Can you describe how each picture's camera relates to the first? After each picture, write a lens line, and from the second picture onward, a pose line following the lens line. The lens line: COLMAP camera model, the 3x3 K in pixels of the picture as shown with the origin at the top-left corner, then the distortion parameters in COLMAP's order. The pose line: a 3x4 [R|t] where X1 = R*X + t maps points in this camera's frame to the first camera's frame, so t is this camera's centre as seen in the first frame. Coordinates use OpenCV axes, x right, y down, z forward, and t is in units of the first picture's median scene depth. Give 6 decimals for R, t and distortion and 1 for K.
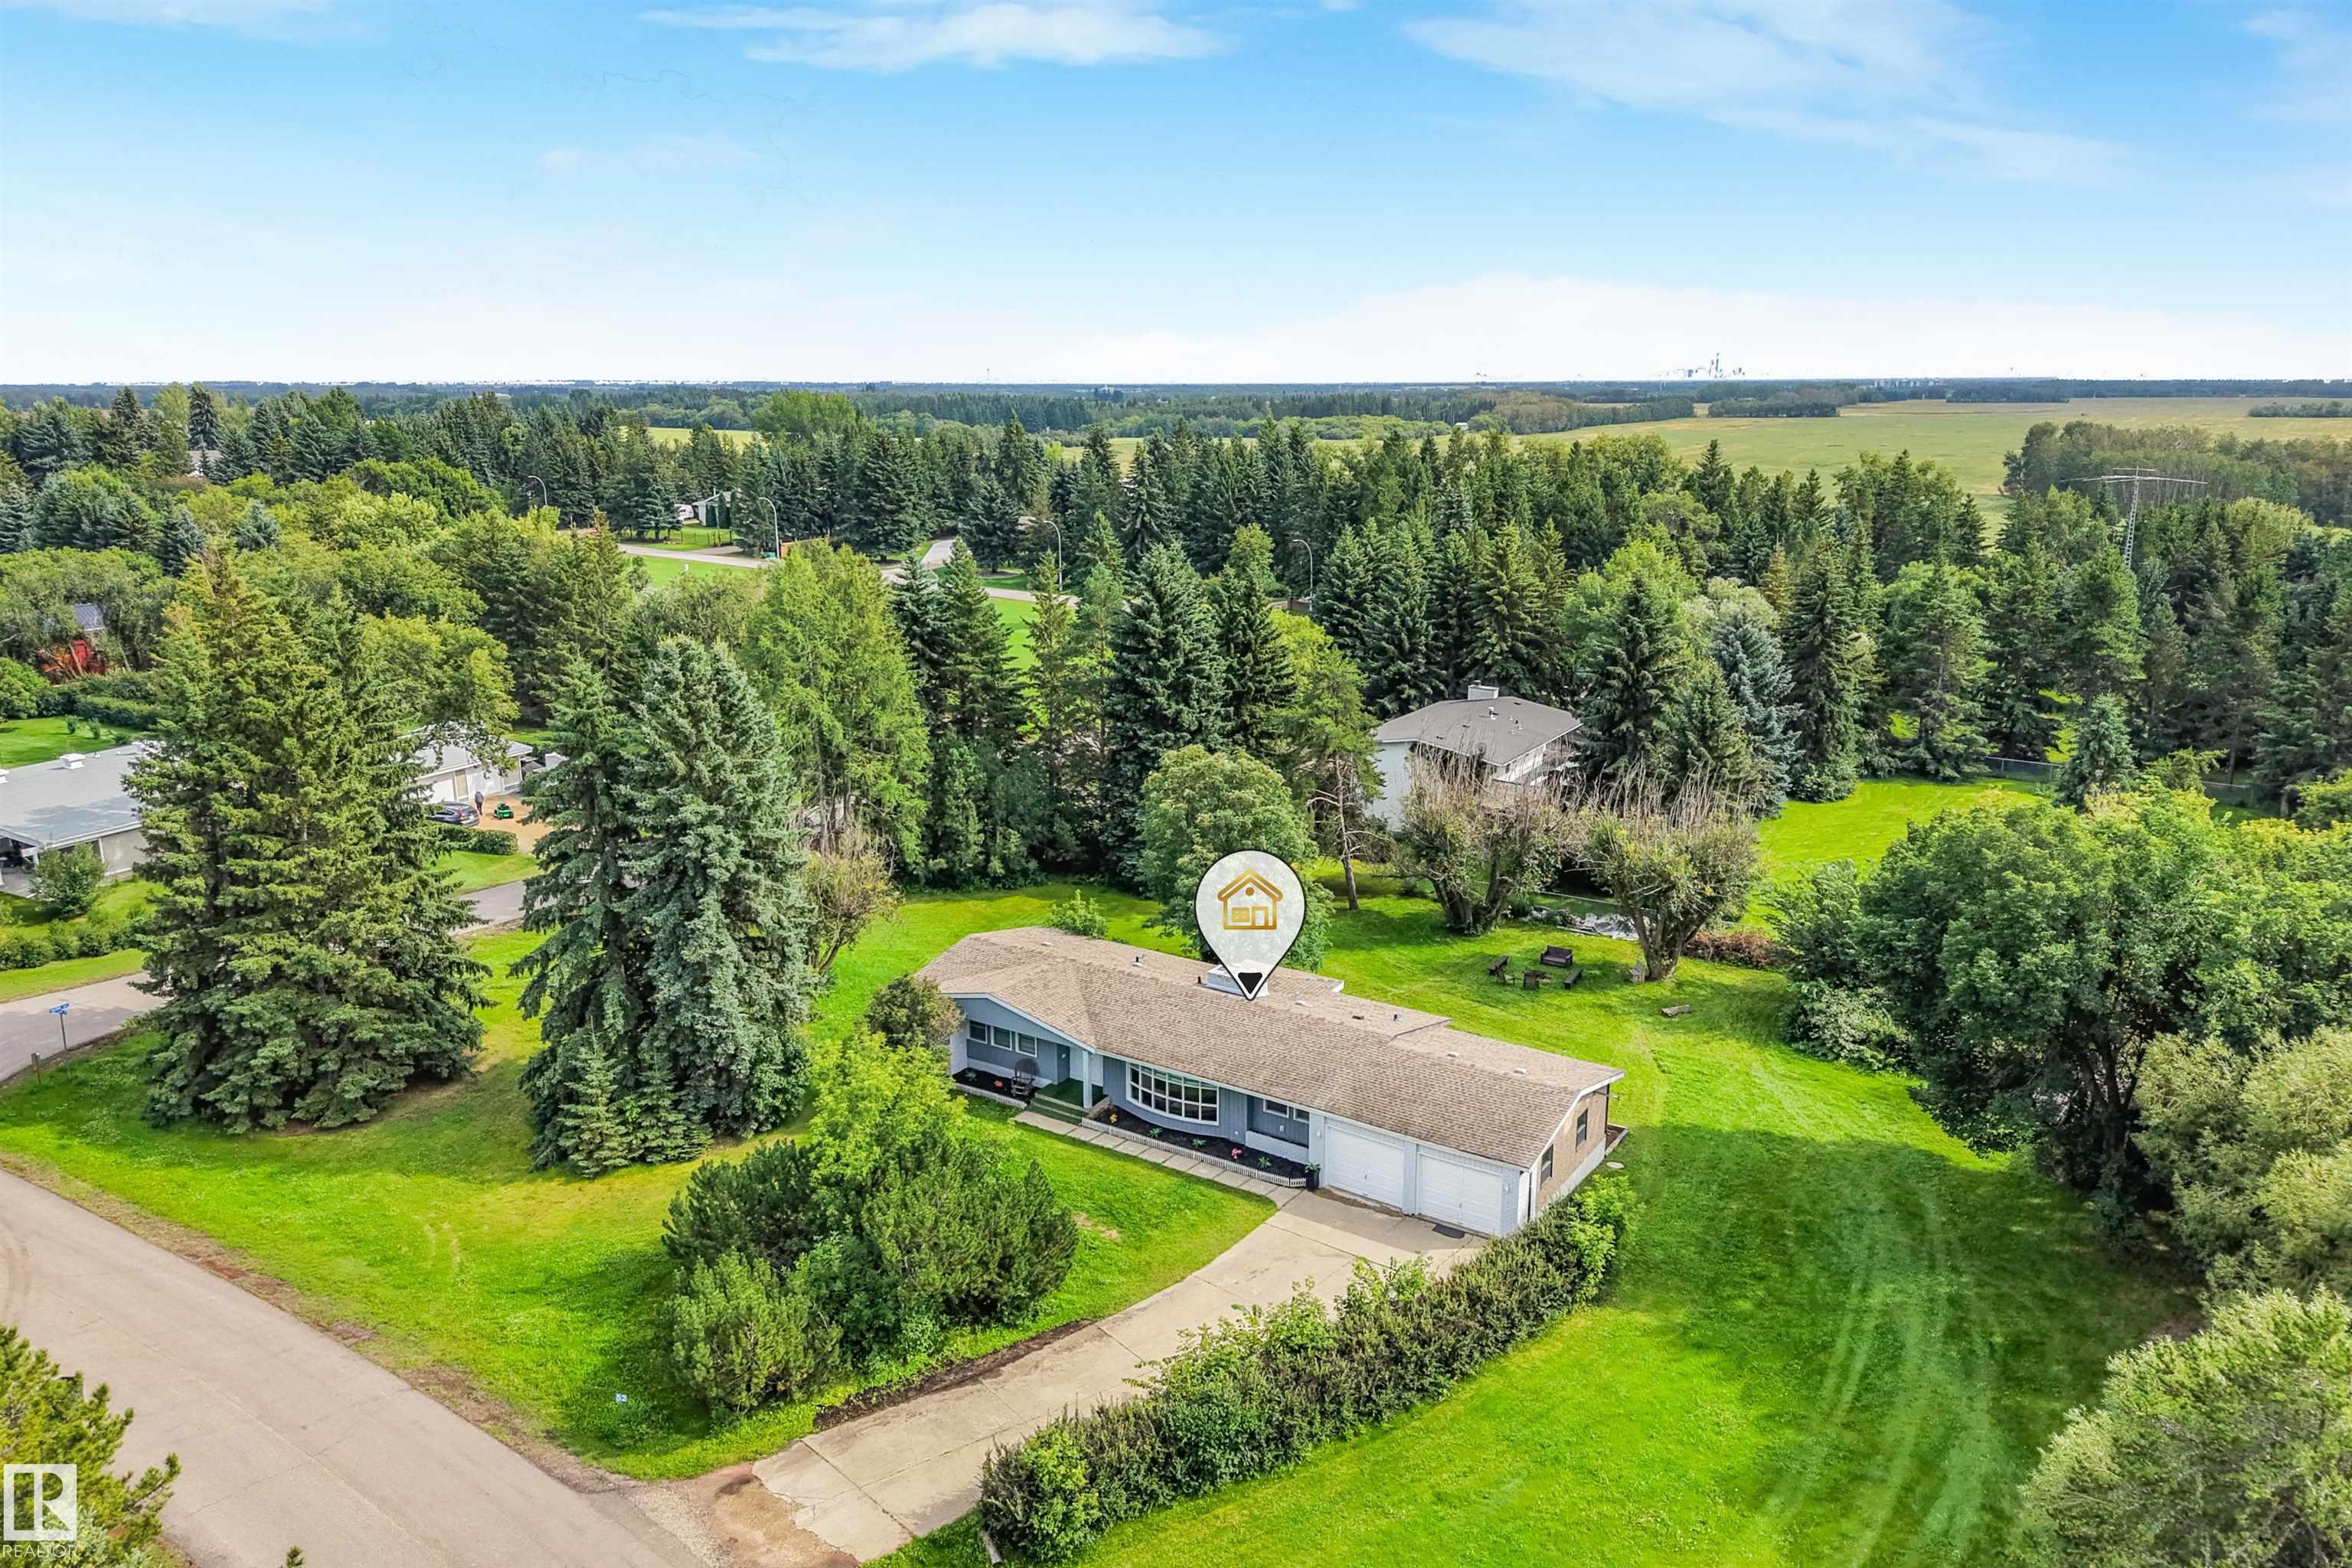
lens RADIAL K [[1766.3, 0, 1176.0], [0, 1766.3, 784.0], [0, 0, 1]] dist [0.031498, 0.003257]
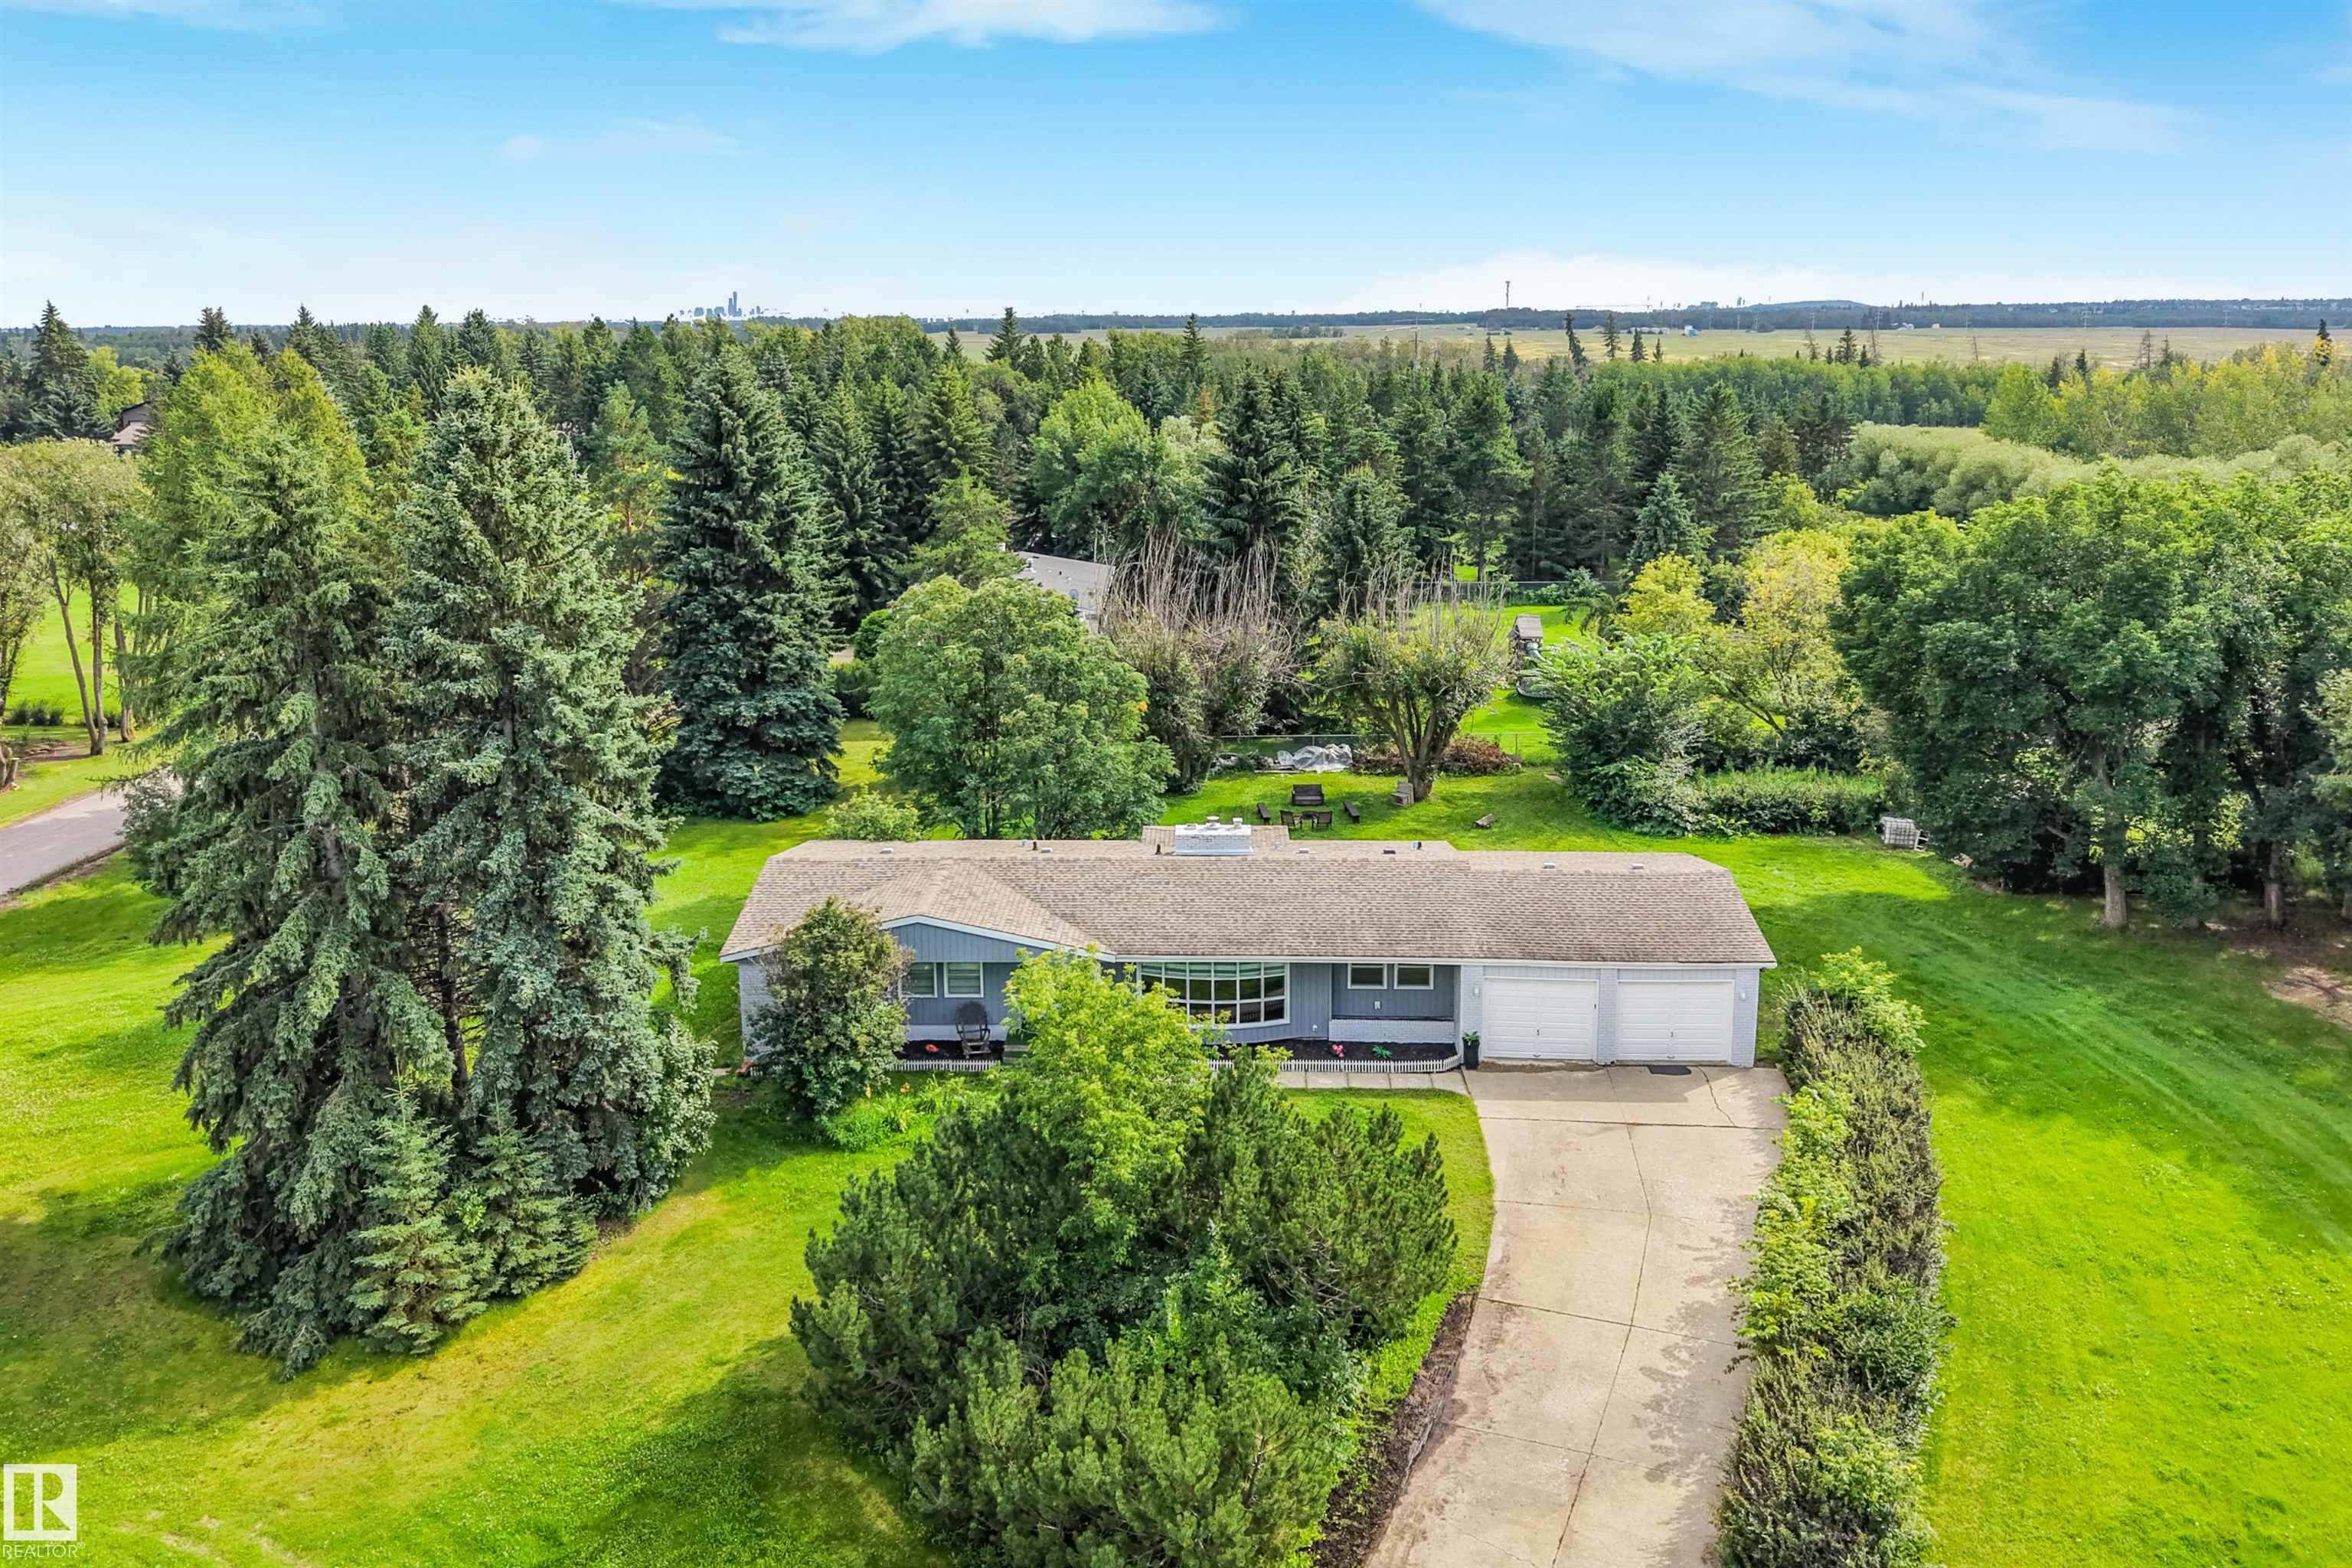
lens RADIAL K [[1766.3, 0, 1176.0], [0, 1766.3, 784.0], [0, 0, 1]] dist [0.031498, 0.003257]
pose [[0.843324, -0.143752, 0.517823, -0.380311], [0.135448, 0.989309, 0.054052, 0.048722], [-0.520057, 0.024555, 0.853778, 0.393070]]
